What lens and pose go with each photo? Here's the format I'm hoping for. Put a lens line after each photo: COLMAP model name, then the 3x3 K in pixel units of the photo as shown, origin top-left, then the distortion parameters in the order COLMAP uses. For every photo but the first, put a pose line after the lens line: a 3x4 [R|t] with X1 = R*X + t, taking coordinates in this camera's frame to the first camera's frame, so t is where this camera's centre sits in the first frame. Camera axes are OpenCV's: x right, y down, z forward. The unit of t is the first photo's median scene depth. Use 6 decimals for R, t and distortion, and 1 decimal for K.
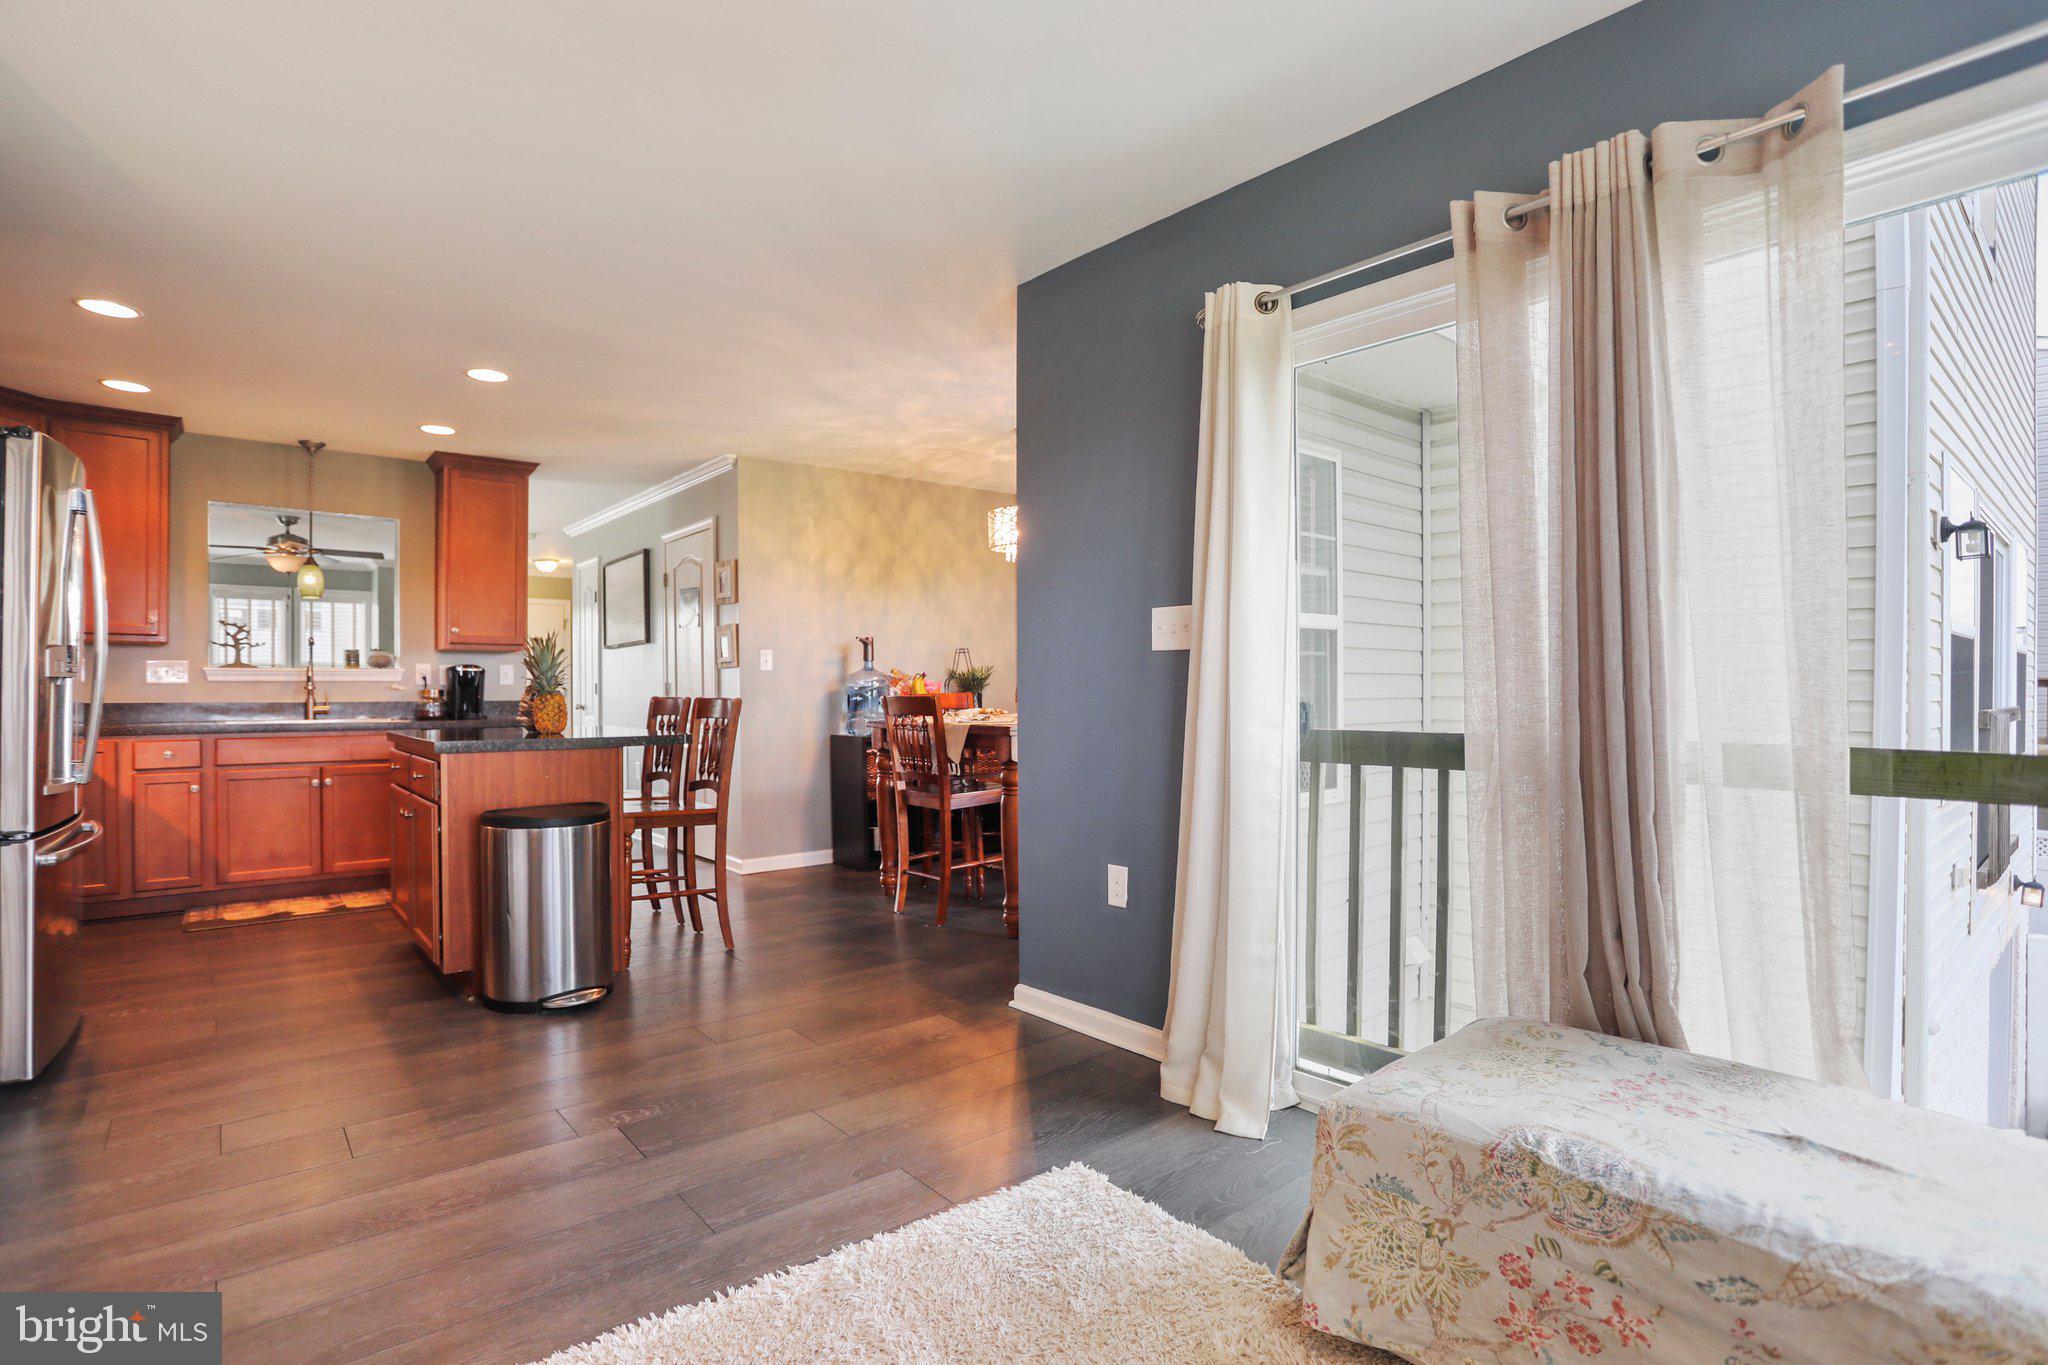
lens RADIAL K [[1001.3, 0, 1029.0], [0, 1001.3, 687.3], [0, 0, 1]] dist [-0.063872, 0.025260]
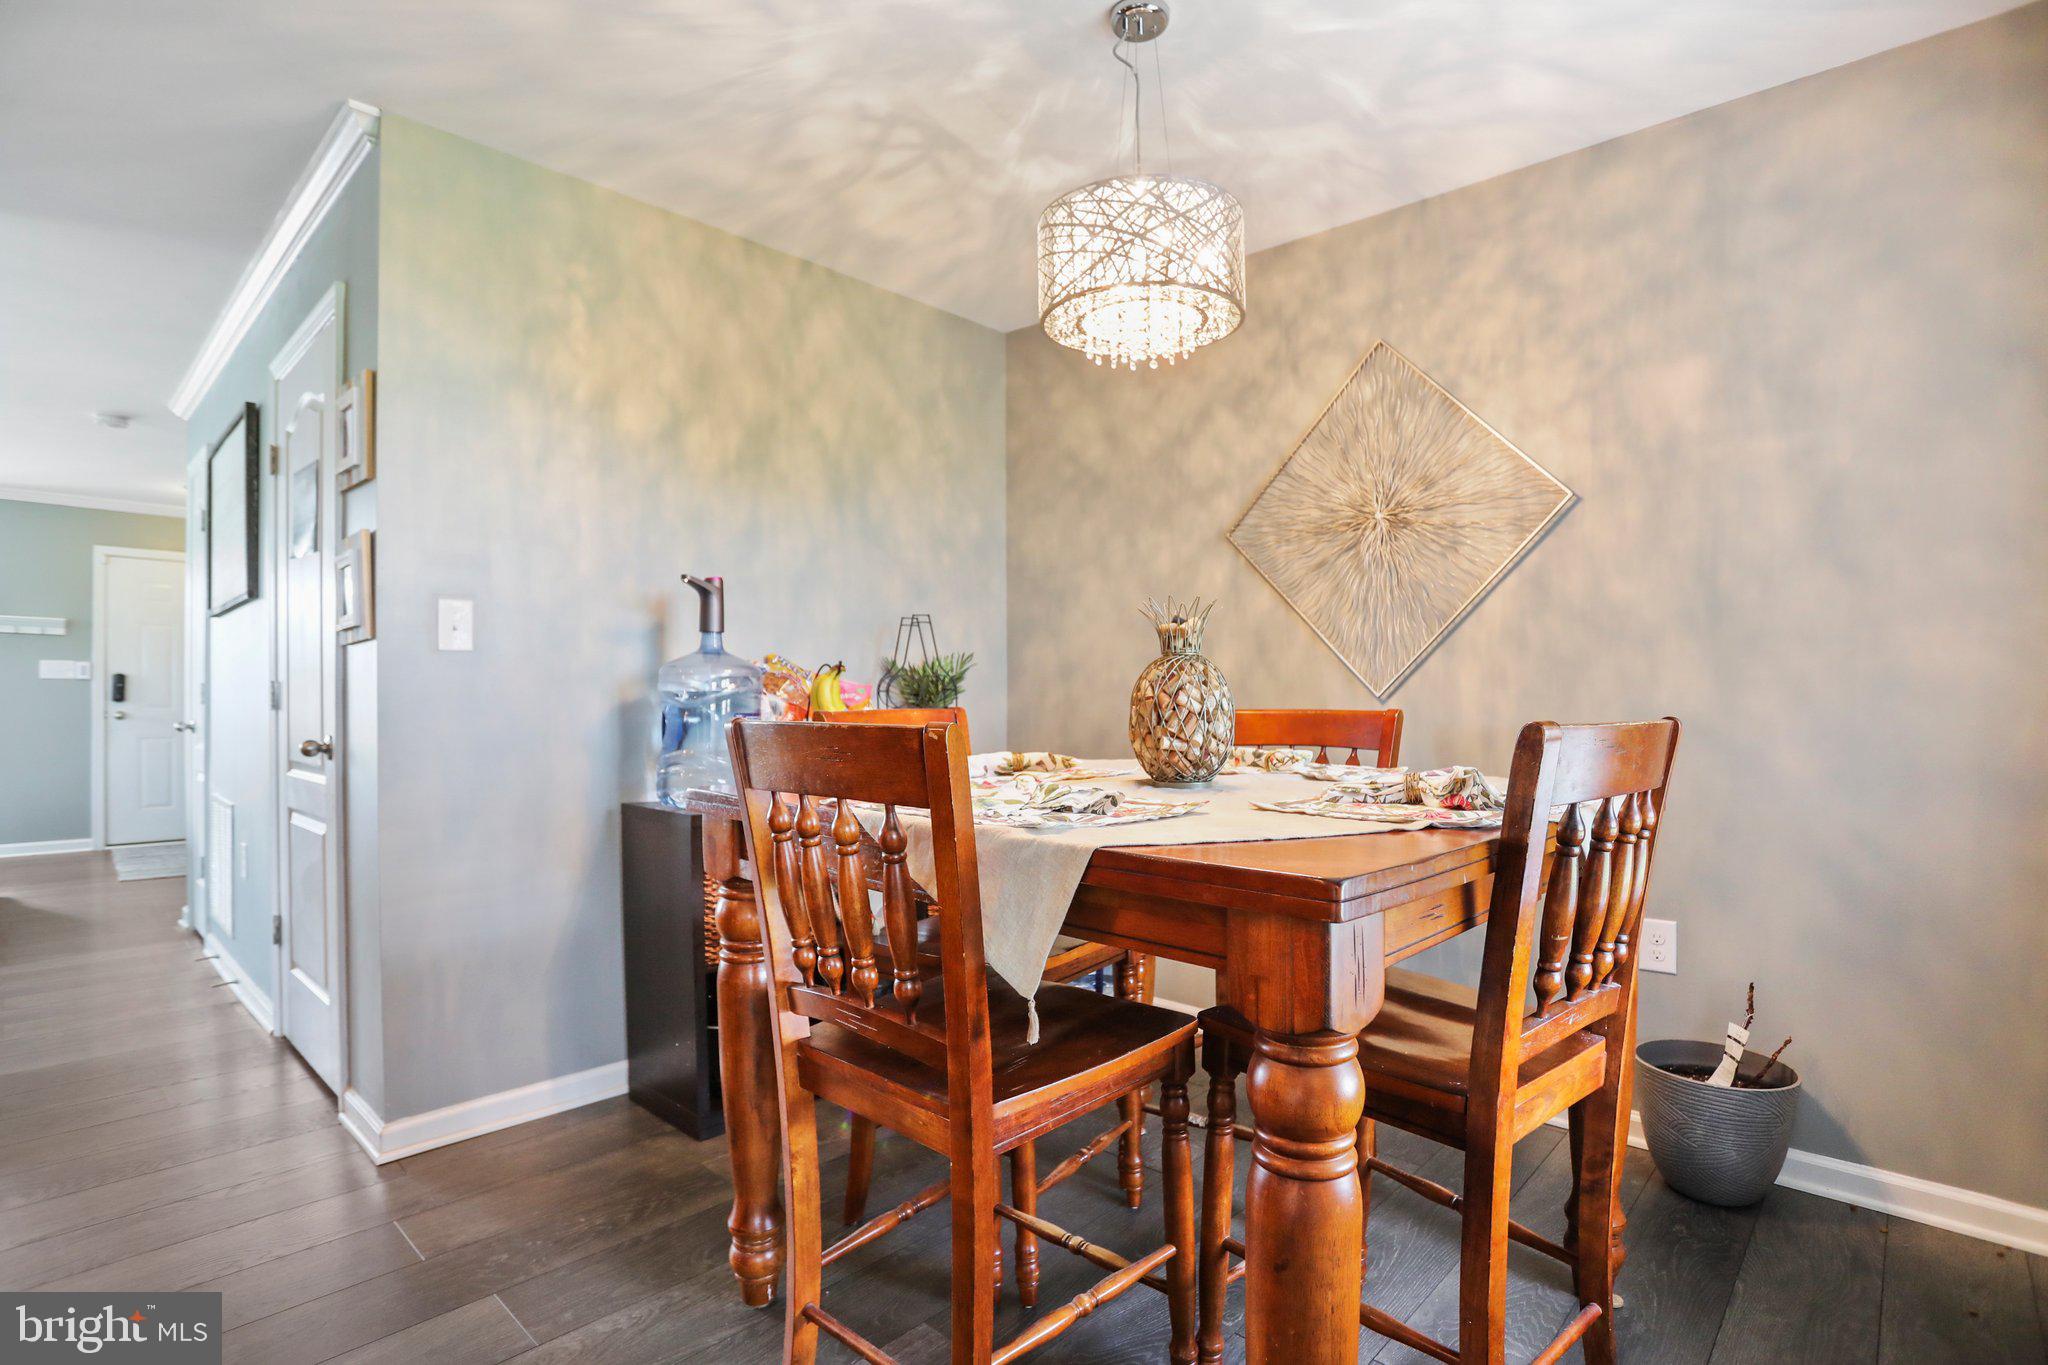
lens RADIAL K [[1001.3, 0, 1029.0], [0, 1001.3, 687.3], [0, 0, 1]] dist [-0.063872, 0.025260]
pose [[0.993036, 0.005111, 0.117701, -0.074276], [-0.003916, 0.999938, -0.010380, 0.001366], [-0.117747, 0.009847, 0.992995, 0.554237]]
